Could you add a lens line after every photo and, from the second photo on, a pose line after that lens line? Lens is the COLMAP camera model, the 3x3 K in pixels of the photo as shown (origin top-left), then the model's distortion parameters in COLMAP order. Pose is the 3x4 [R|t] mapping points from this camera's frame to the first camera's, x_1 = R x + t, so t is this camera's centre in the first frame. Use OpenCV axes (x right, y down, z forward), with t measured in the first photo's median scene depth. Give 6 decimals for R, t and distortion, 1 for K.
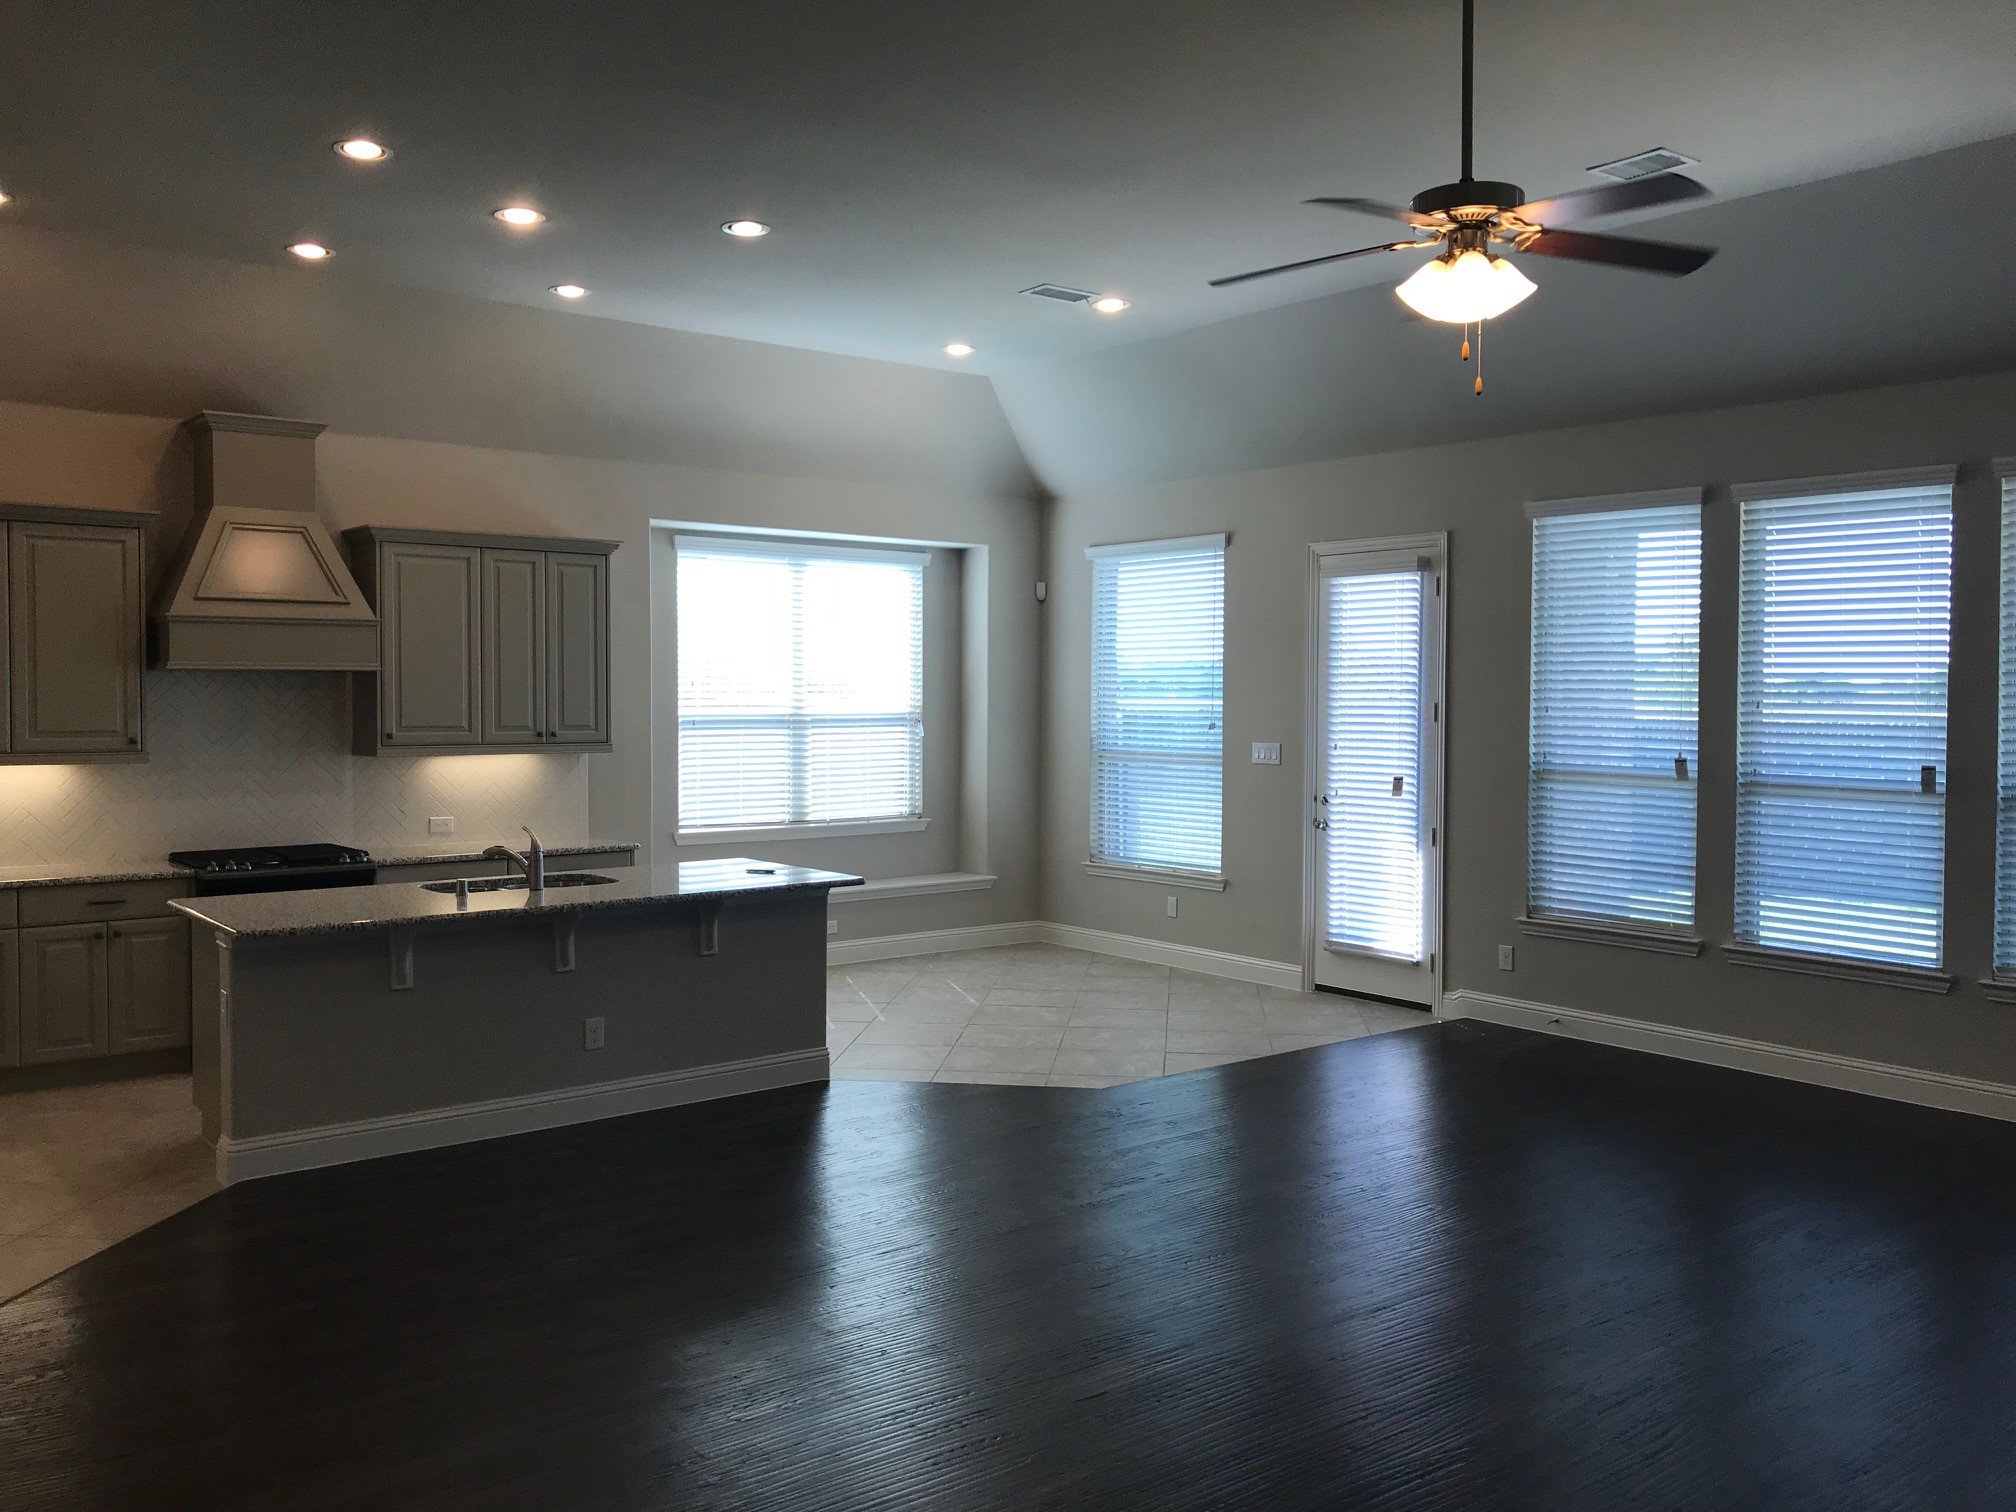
lens RADIAL K [[1670.2, 0, 998.8], [0, 1670.2, 745.1], [0, 0, 1]] dist [-0.011136, 0.034812]
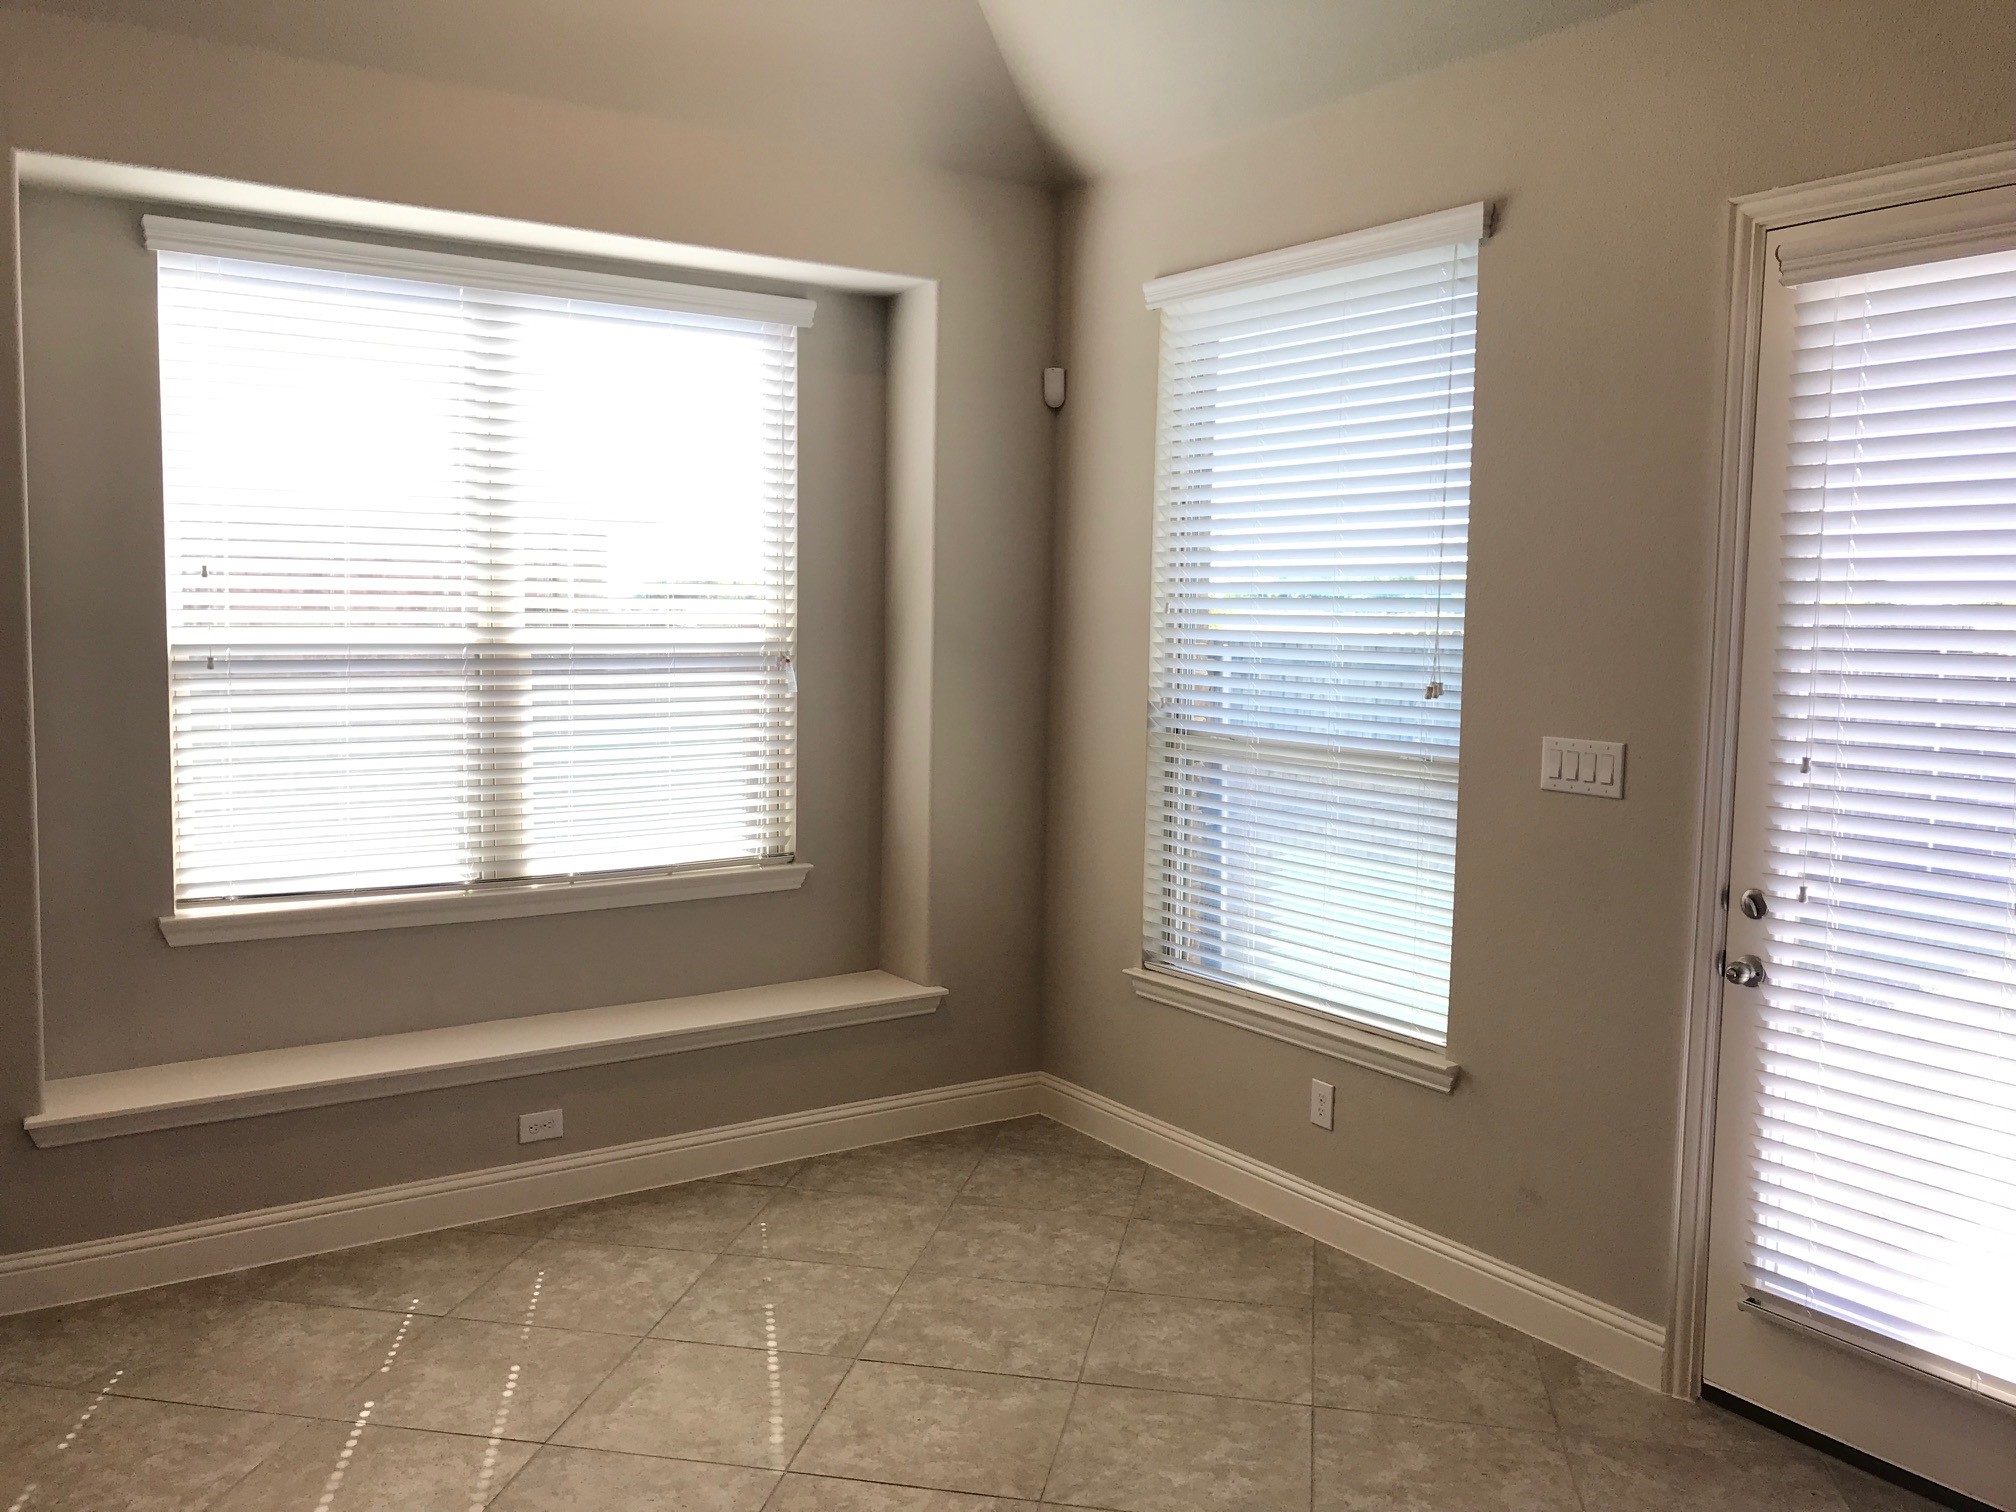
lens RADIAL K [[1670.2, 0, 1001.7], [0, 1670.2, 756.9], [0, 0, 1]] dist [-0.011136, 0.034812]
pose [[0.996895, 0.018488, -0.076547, 0.052022], [-0.013855, 0.998064, 0.060628, -0.017576], [0.077520, -0.059380, 0.995221, 0.562866]]
